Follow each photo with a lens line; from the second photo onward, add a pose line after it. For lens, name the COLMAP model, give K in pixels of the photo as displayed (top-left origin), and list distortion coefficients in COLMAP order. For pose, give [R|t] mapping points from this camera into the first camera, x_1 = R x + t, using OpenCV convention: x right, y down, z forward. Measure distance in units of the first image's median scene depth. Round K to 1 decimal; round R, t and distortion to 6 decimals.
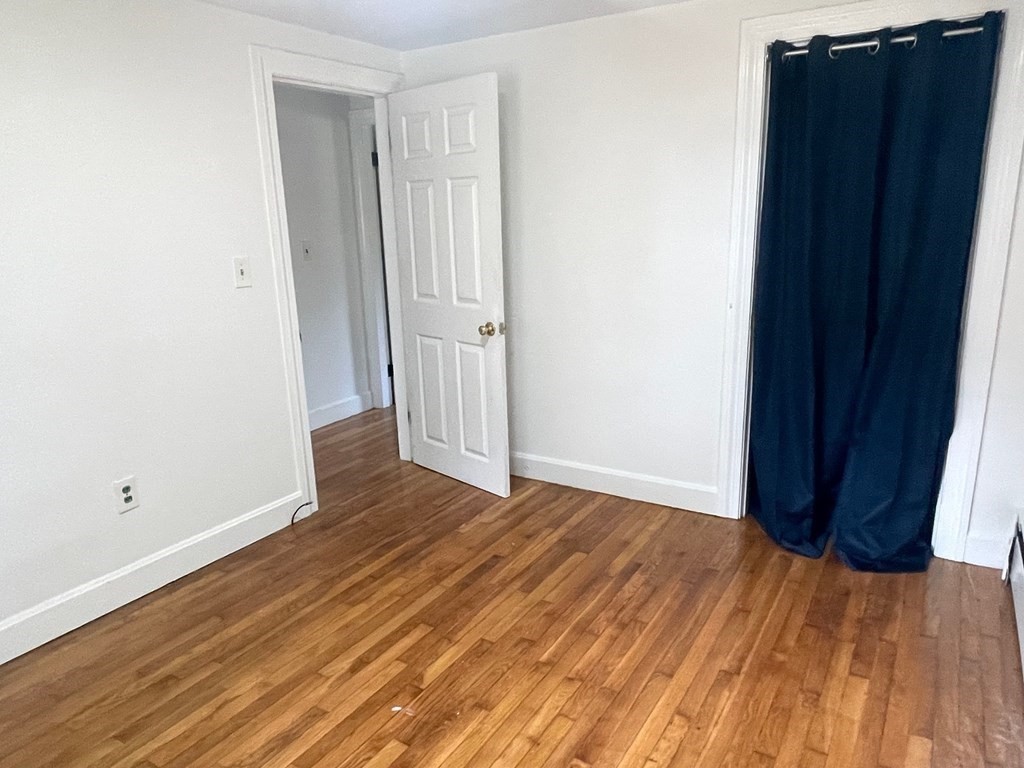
lens RADIAL K [[718.9, 0, 501.3], [0, 718.9, 389.0], [0, 0, 1]] dist [-0.000178, 0.000145]
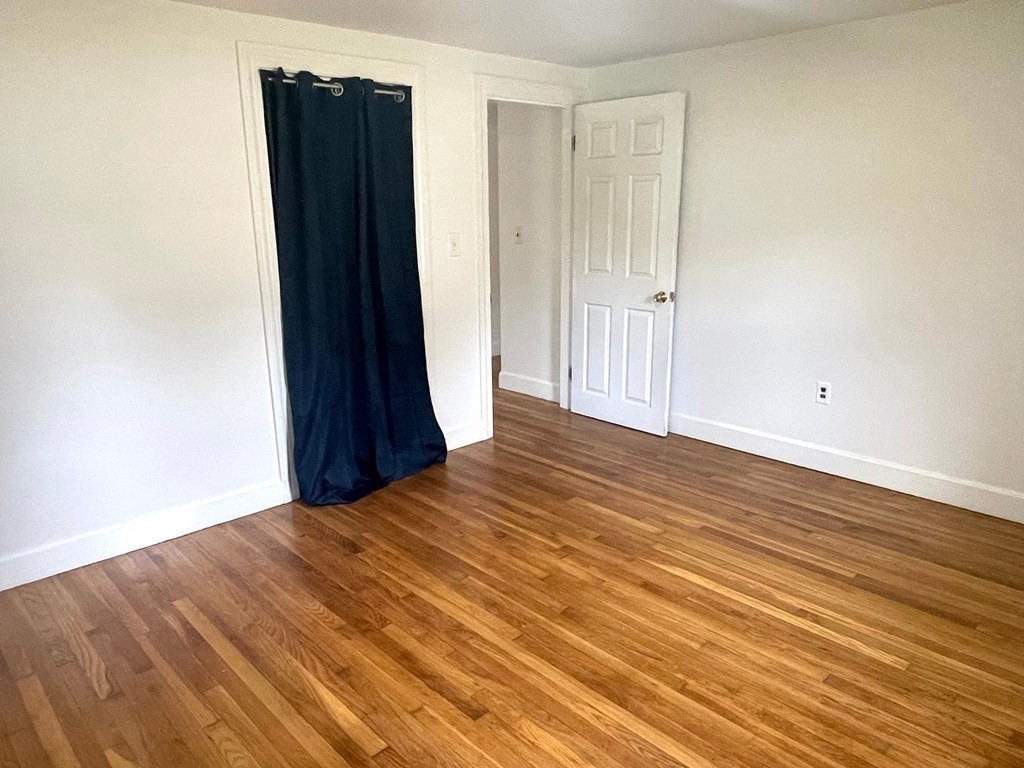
lens RADIAL K [[718.9, 0, 501.3], [0, 718.9, 389.0], [0, 0, 1]] dist [-0.000178, 0.000145]
pose [[0.258449, -0.216663, 0.941415, -0.727118], [0.249695, 0.956390, 0.151560, -0.083213], [-0.933197, 0.195896, 0.301278, 0.434712]]
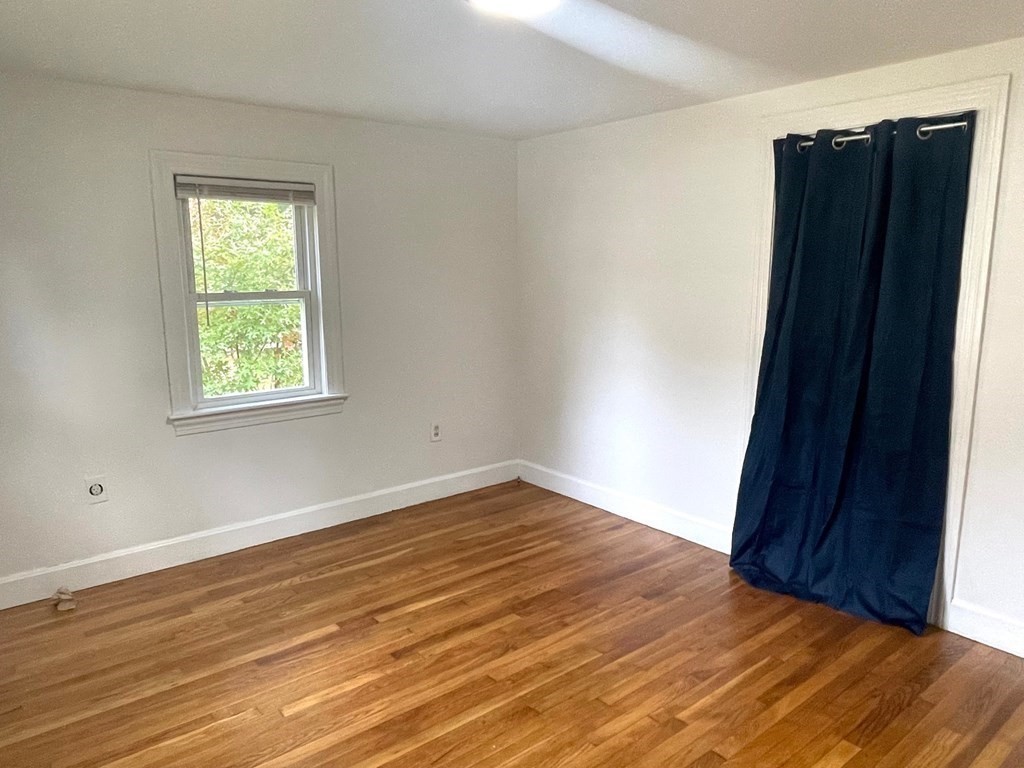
lens RADIAL K [[718.9, 0, 501.3], [0, 718.9, 389.0], [0, 0, 1]] dist [-0.000178, 0.000145]
pose [[0.942551, 0.091110, -0.321397, 0.362291], [-0.114152, 0.992019, -0.053551, 0.029947], [0.313952, 0.087163, 0.945429, -0.188259]]
